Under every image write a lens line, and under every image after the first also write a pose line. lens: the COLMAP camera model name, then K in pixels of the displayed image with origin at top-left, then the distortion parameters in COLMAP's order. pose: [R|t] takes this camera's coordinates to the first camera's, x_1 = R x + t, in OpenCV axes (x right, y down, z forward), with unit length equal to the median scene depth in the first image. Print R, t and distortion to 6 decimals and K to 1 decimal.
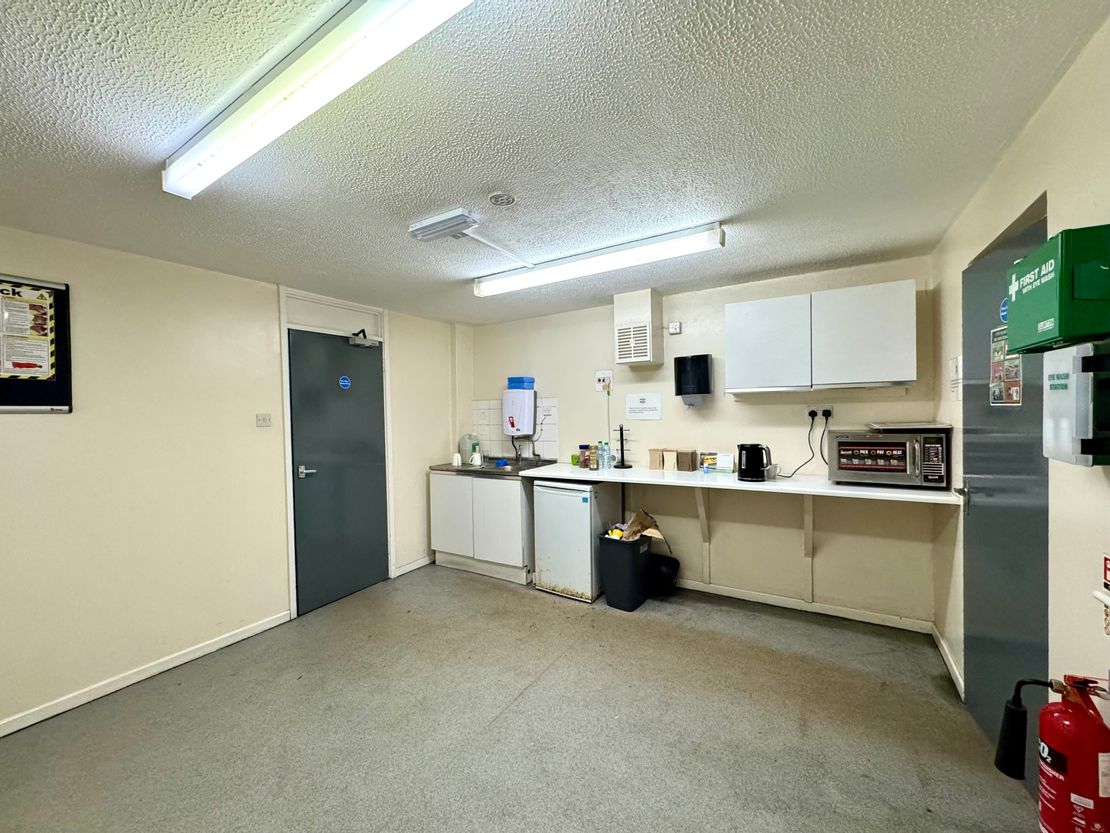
lens RADIAL K [[445.1, 0, 552.7], [0, 445.1, 420.4], [0, 0, 1]] dist [0.008997, -0.001017]
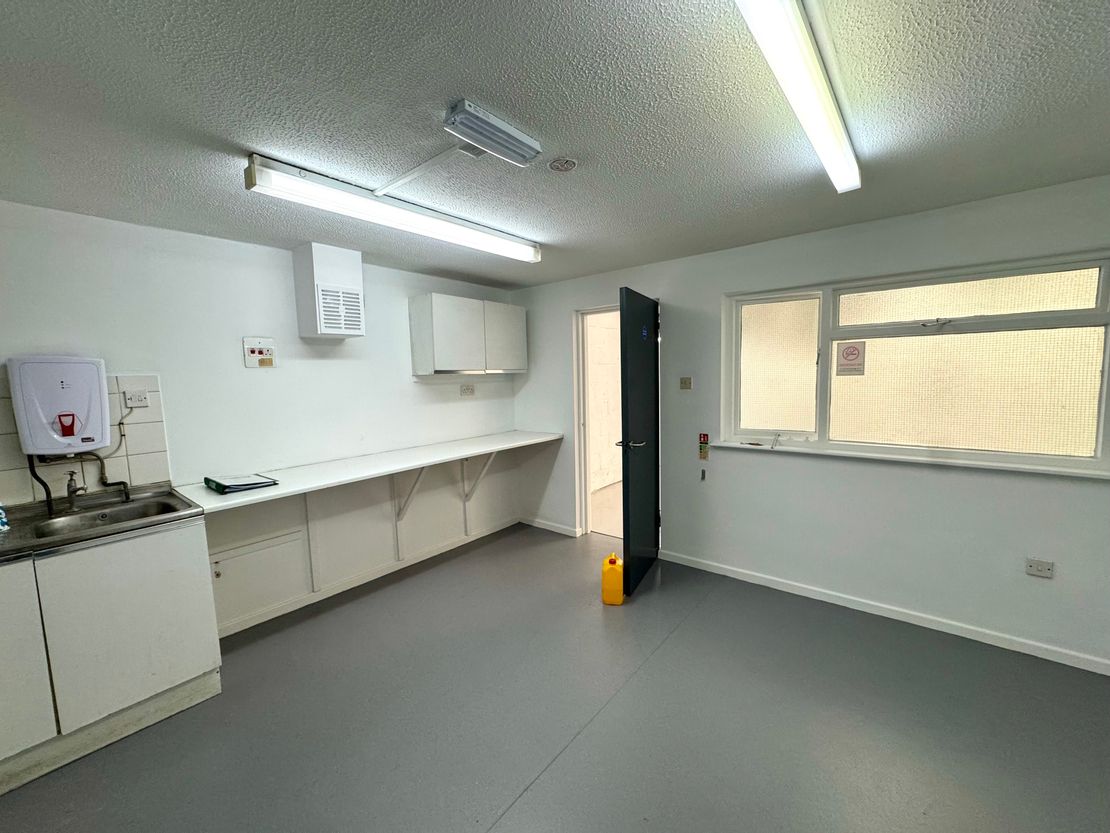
lens RADIAL K [[445.1, 0, 556.0], [0, 445.1, 414.6], [0, 0, 1]] dist [0.008997, -0.001017]
pose [[0.142720, -0.071328, 0.987190, -0.544691], [0.044882, 0.996840, 0.065537, -0.017112], [-0.988745, 0.034954, 0.145470, 0.451787]]
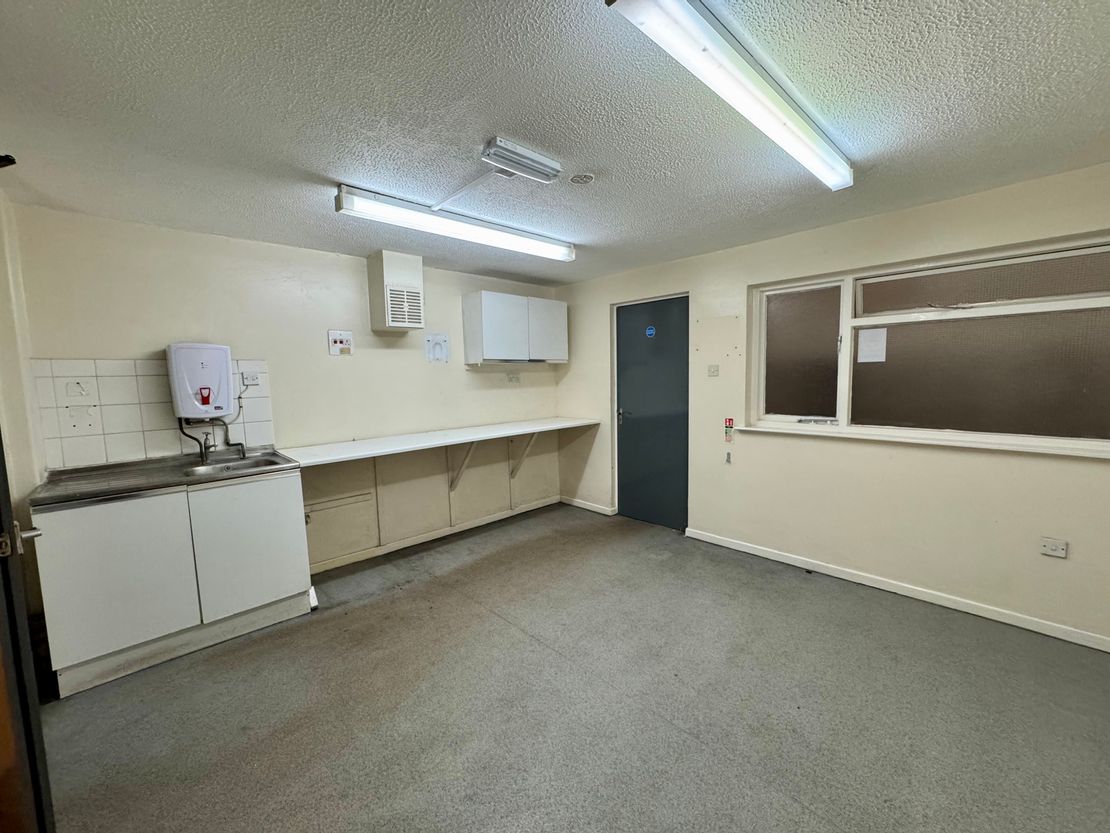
lens RADIAL K [[445.1, 0, 556.9], [0, 445.1, 414.4], [0, 0, 1]] dist [0.008997, -0.001017]
pose [[0.263685, -0.071754, 0.961936, -0.629981], [0.039123, 0.997204, 0.063661, 0.009735], [-0.963815, 0.020847, 0.265755, 0.391281]]
